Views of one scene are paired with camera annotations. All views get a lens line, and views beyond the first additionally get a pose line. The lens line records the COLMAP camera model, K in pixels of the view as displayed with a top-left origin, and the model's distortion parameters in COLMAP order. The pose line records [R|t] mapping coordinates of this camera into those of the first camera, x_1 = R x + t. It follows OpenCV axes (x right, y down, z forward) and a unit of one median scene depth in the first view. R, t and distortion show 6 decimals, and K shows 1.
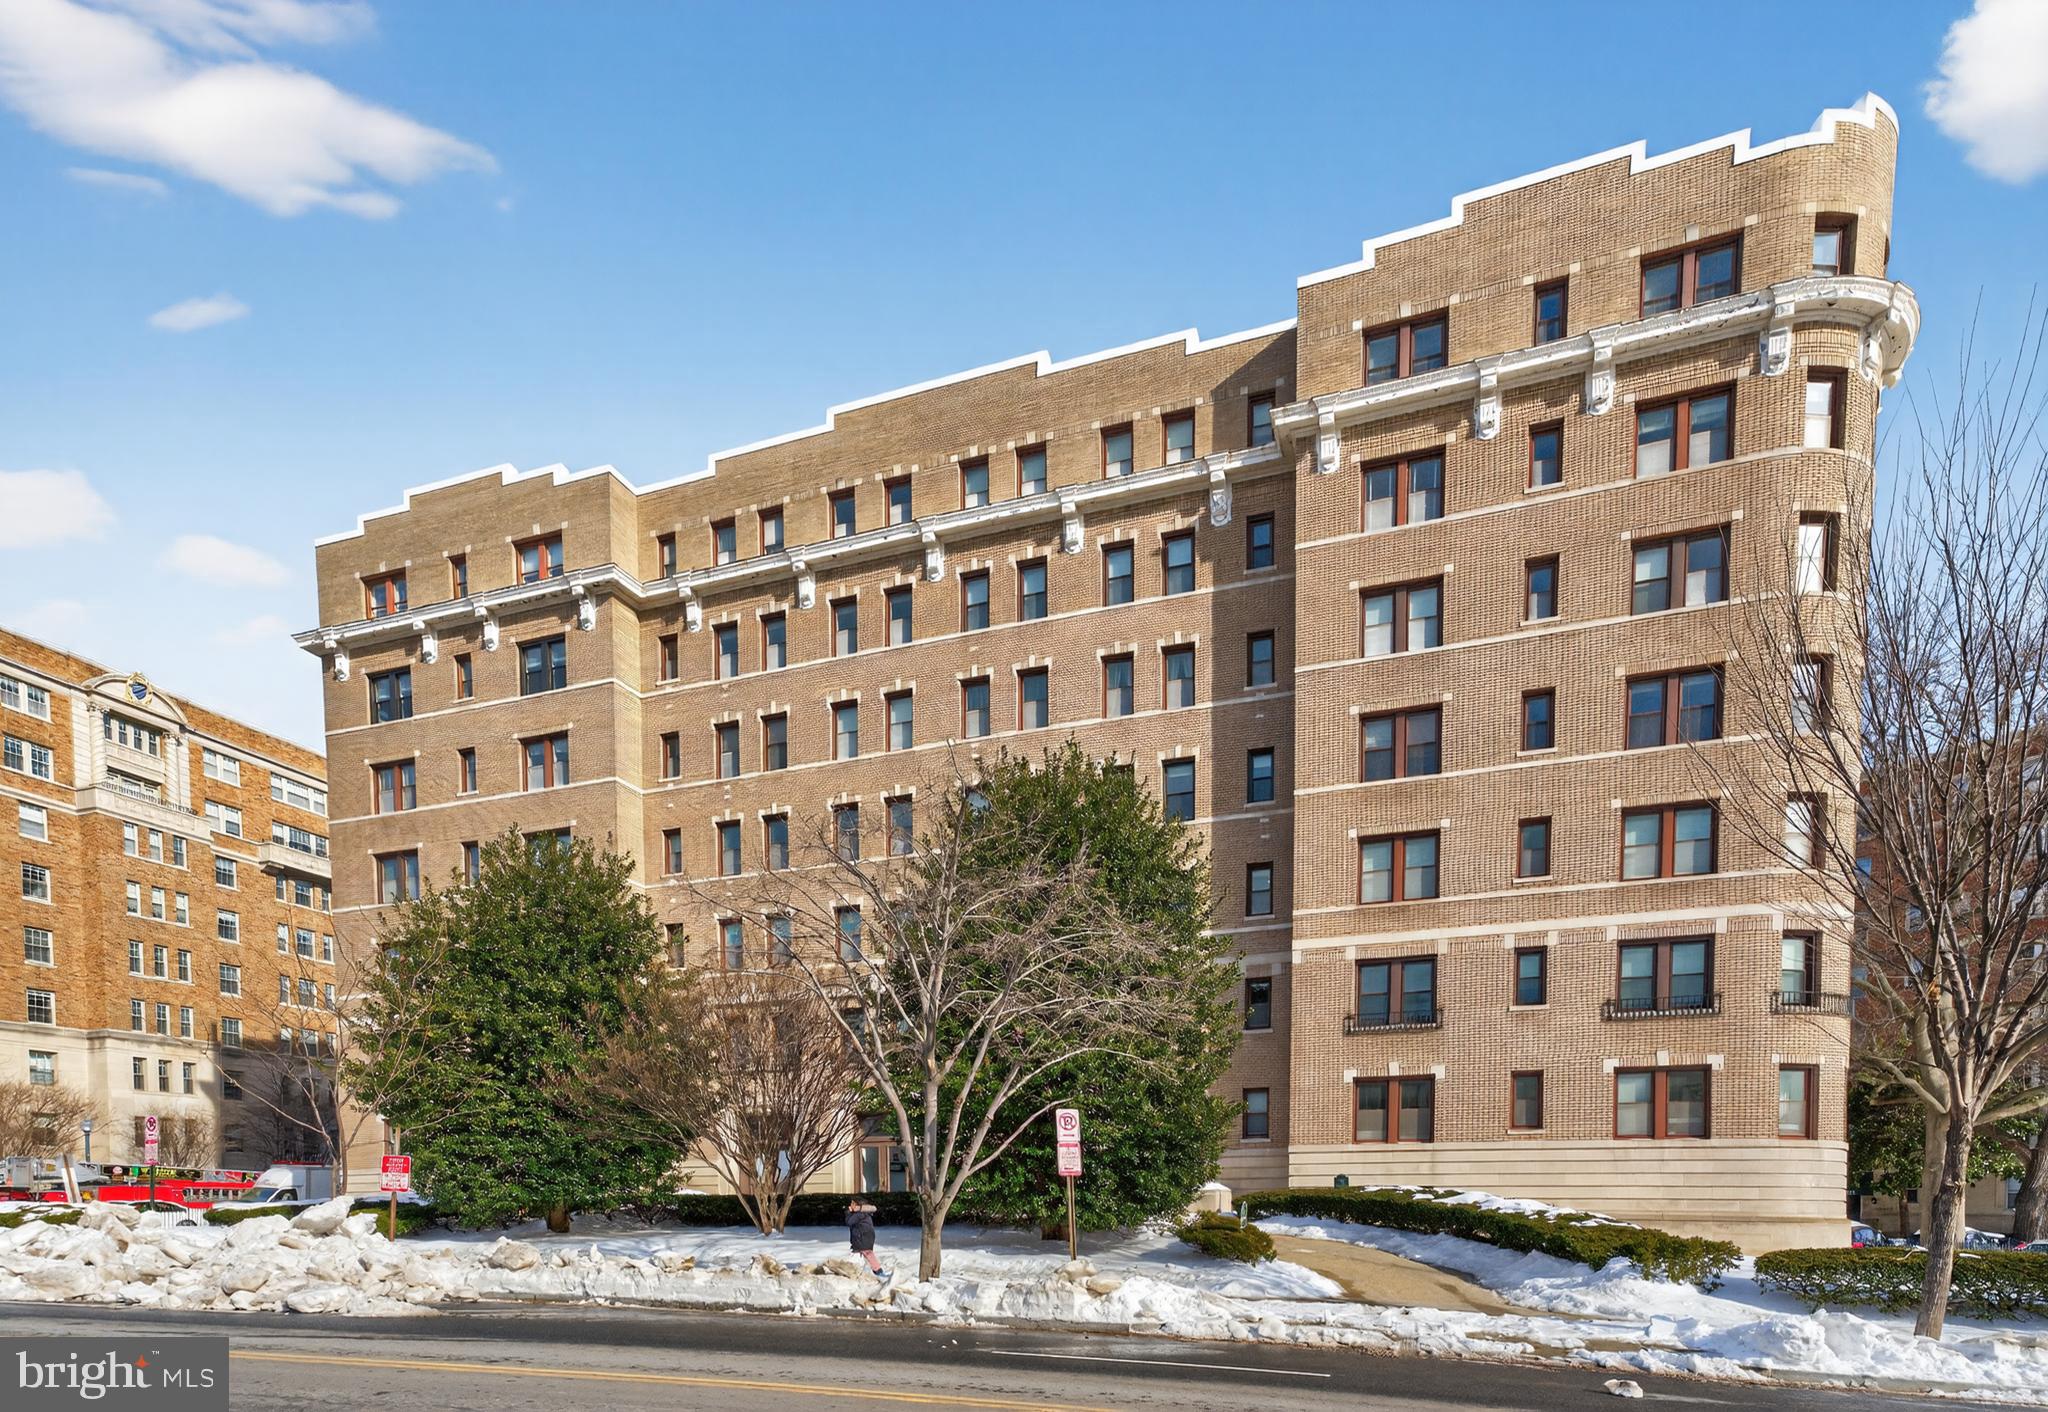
lens RADIAL K [[1465.6, 0, 1021.5], [0, 1465.6, 826.2], [0, 0, 1]] dist [0.025202, 0.008249]
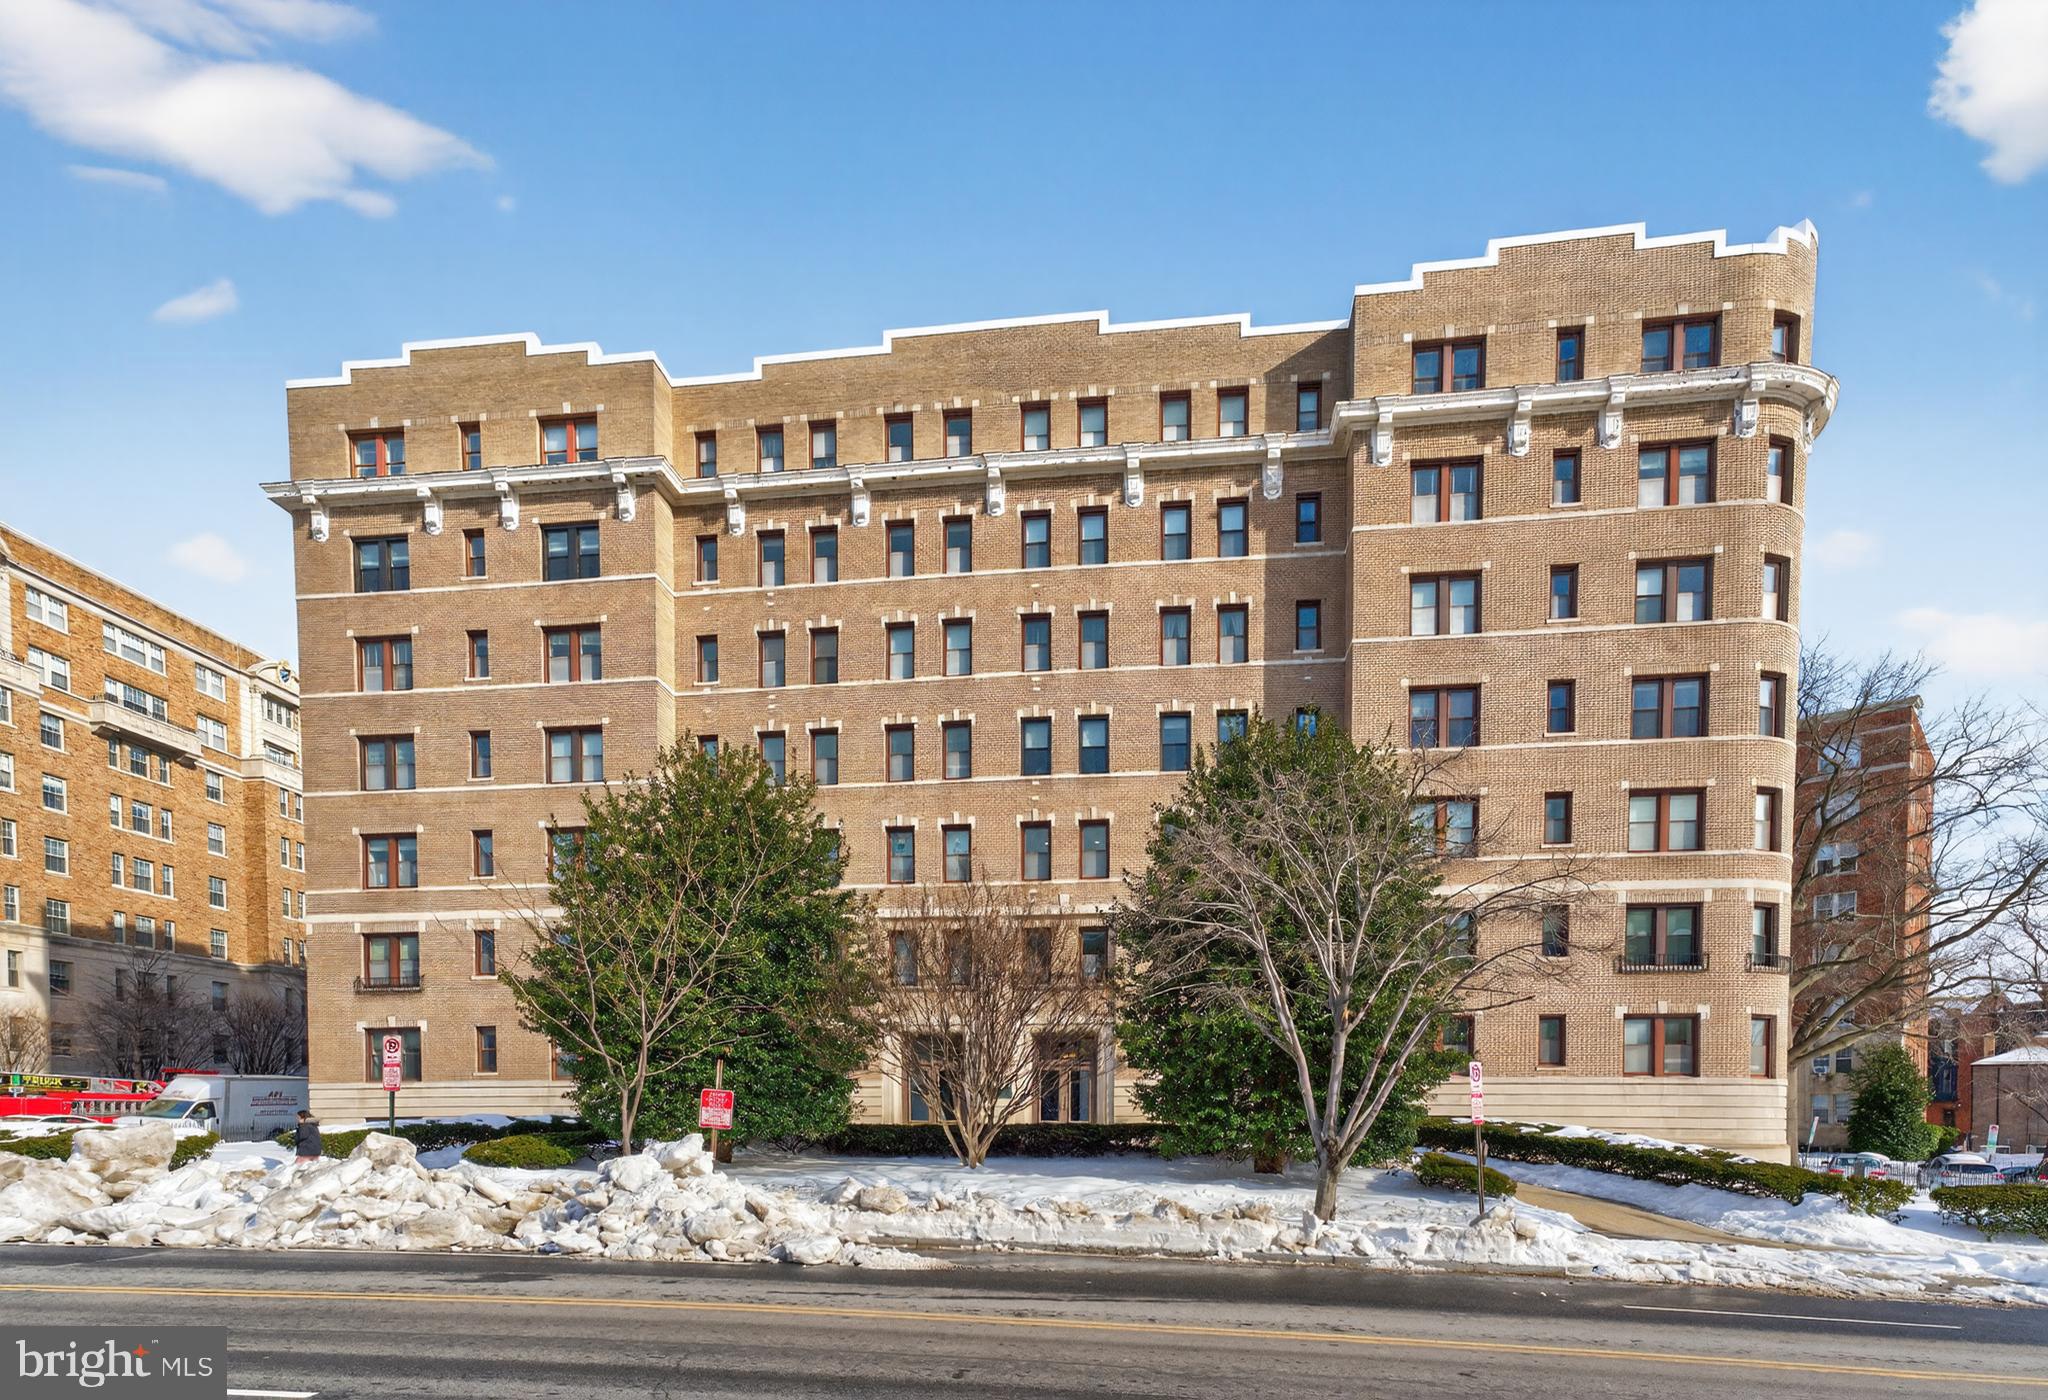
lens RADIAL K [[1413.0, 0, 1024.0], [0, 1413.0, 700.0], [0, 0, 1]] dist [0.051712, -0.041484]
pose [[0.958711, 0.083498, 0.271848, -0.315845], [-0.078256, 0.996479, -0.030086, -0.009656], [-0.273403, 0.007570, 0.961870, 0.039340]]
